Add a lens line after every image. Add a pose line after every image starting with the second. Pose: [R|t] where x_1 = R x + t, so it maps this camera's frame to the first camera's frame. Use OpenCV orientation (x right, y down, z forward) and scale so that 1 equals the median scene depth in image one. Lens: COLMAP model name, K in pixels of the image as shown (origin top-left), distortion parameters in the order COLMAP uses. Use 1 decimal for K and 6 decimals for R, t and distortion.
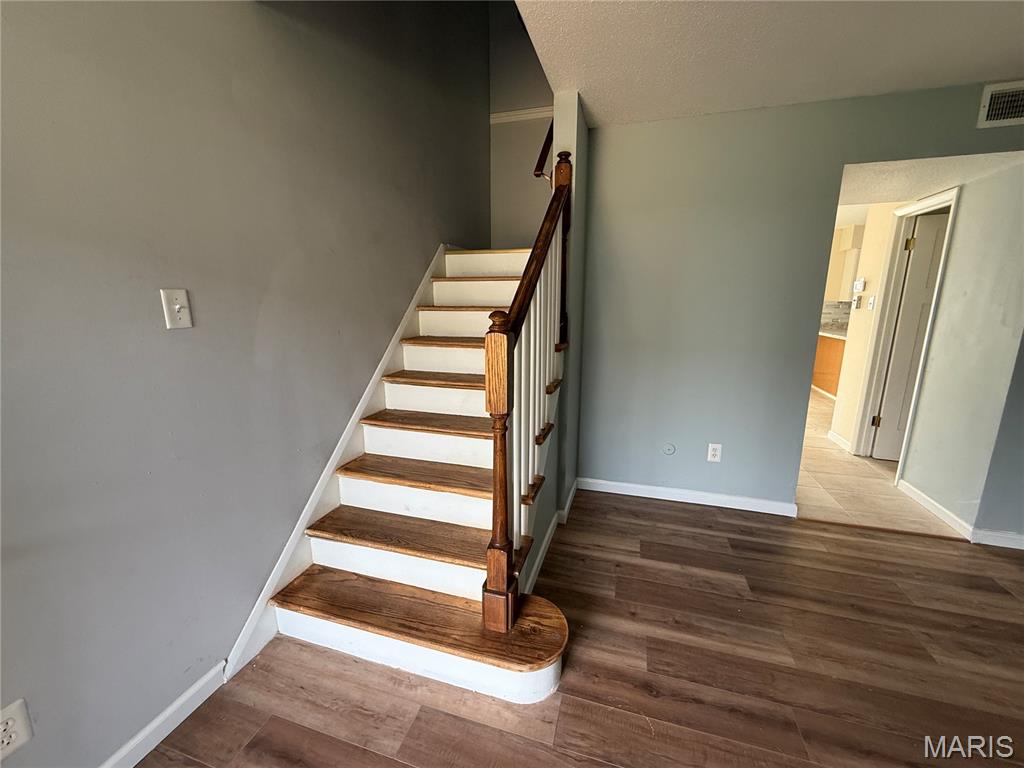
lens RADIAL K [[407.7, 0, 507.1], [0, 407.7, 383.0], [0, 0, 1]] dist [-0.006158, 0.000926]
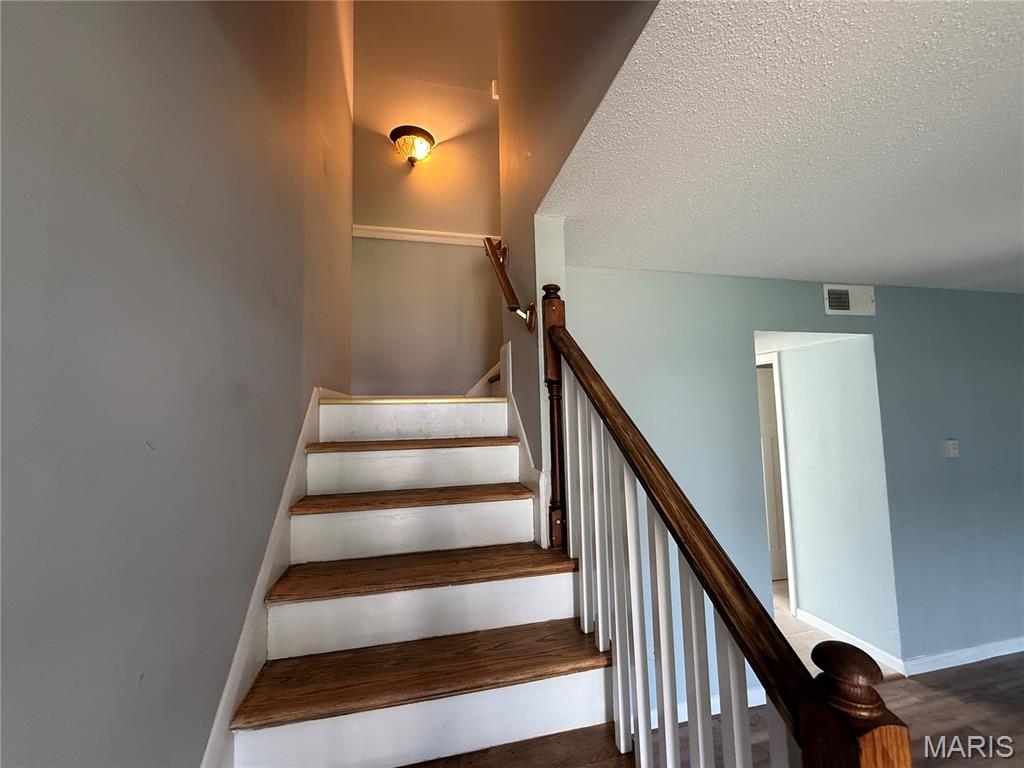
lens RADIAL K [[407.7, 0, 509.0], [0, 407.7, 384.5], [0, 0, 1]] dist [-0.006158, 0.000926]
pose [[0.858799, 0.015420, 0.512081, -0.288609], [0.123040, 0.964084, -0.235379, -0.219252], [-0.497318, 0.265149, 0.826057, 0.455501]]
